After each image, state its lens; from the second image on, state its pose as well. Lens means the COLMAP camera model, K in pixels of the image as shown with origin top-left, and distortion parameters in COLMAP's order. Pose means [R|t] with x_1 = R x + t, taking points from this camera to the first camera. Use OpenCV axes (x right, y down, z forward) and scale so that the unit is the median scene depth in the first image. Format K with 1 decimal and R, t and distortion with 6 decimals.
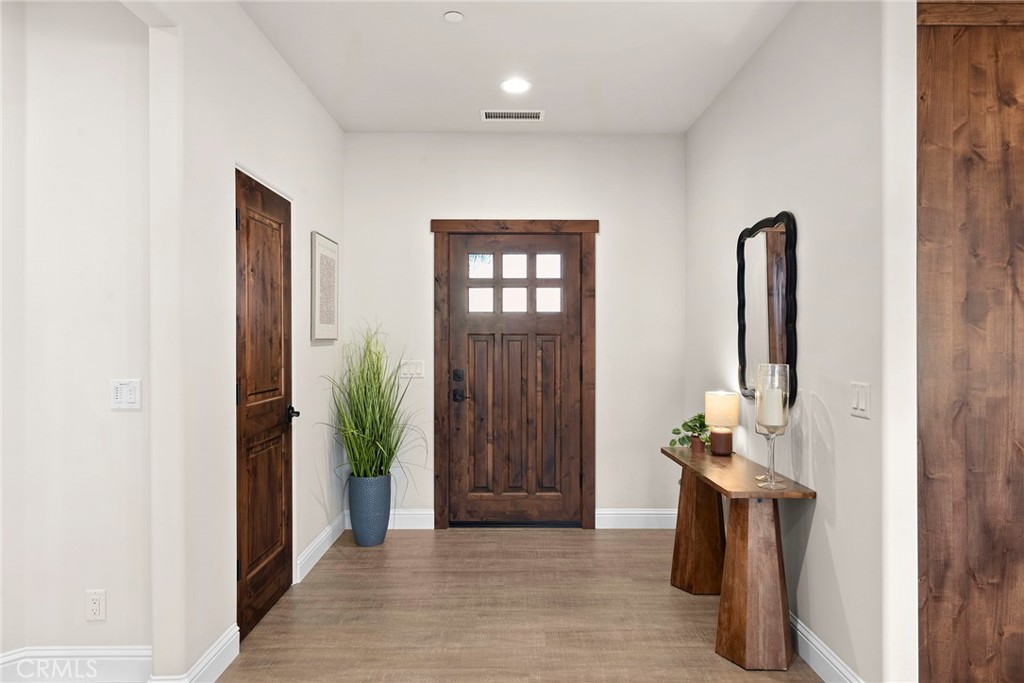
lens RADIAL K [[620.8, 0, 512.0], [0, 620.8, 341.5], [0, 0, 1]] dist [-0.004464, -0.000006]
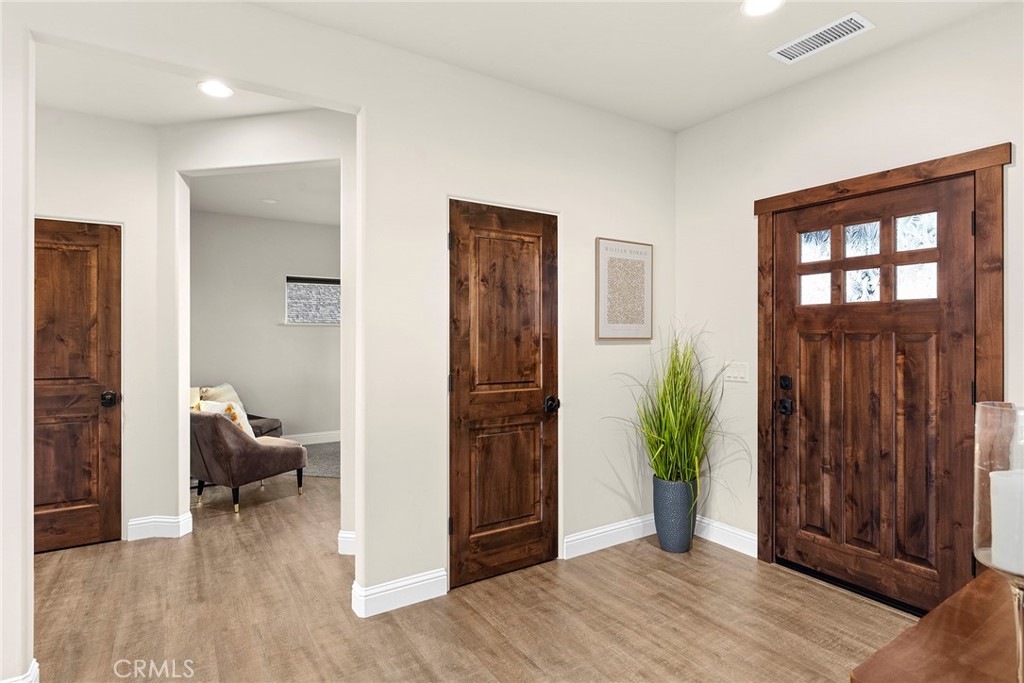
lens RADIAL K [[518.5, 0, 516.2], [0, 518.5, 338.6], [0, 0, 1]] dist [-0.002915, -0.001053]
pose [[0.555661, 0.003320, -0.831402, 0.432068], [-0.005852, 0.999983, 0.000081, -0.003168], [0.831388, 0.004820, 0.555671, 0.480629]]
